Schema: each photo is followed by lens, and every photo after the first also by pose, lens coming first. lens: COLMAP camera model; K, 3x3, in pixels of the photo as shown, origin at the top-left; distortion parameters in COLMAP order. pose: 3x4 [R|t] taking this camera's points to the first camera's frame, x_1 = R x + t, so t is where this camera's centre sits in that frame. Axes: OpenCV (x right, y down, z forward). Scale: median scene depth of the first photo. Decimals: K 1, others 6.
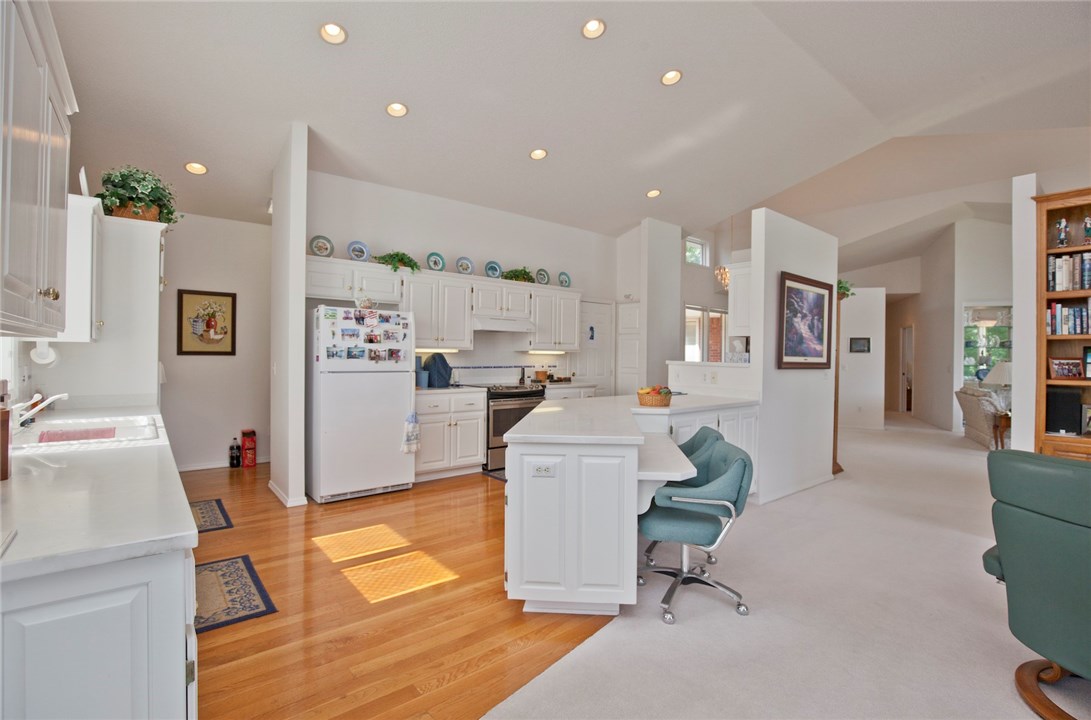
lens RADIAL K [[506.0, 0, 548.8], [0, 506.0, 355.3], [0, 0, 1]] dist [-0.024323, 0.001946]
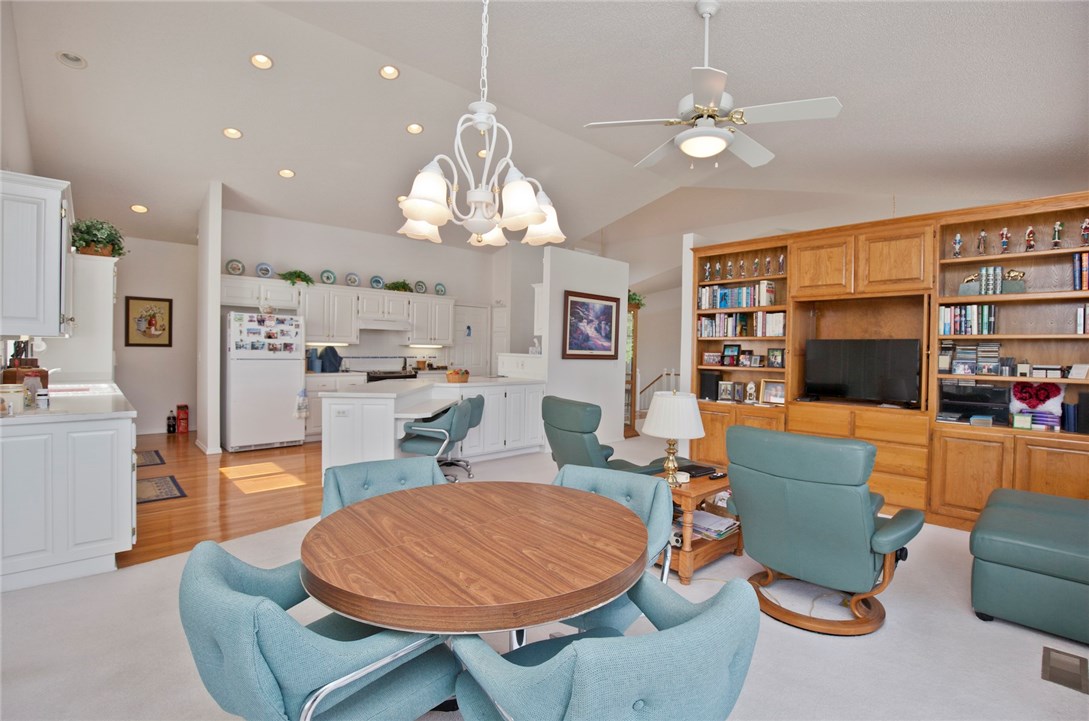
lens RADIAL K [[505.1, 0, 538.8], [0, 505.1, 356.7], [0, 0, 1]] dist [-0.024323, 0.001946]
pose [[0.998330, 0.005541, 0.057494, 0.292834], [-0.006344, 0.999885, 0.013795, 0.001913], [-0.057411, -0.014137, 0.998251, -0.402709]]
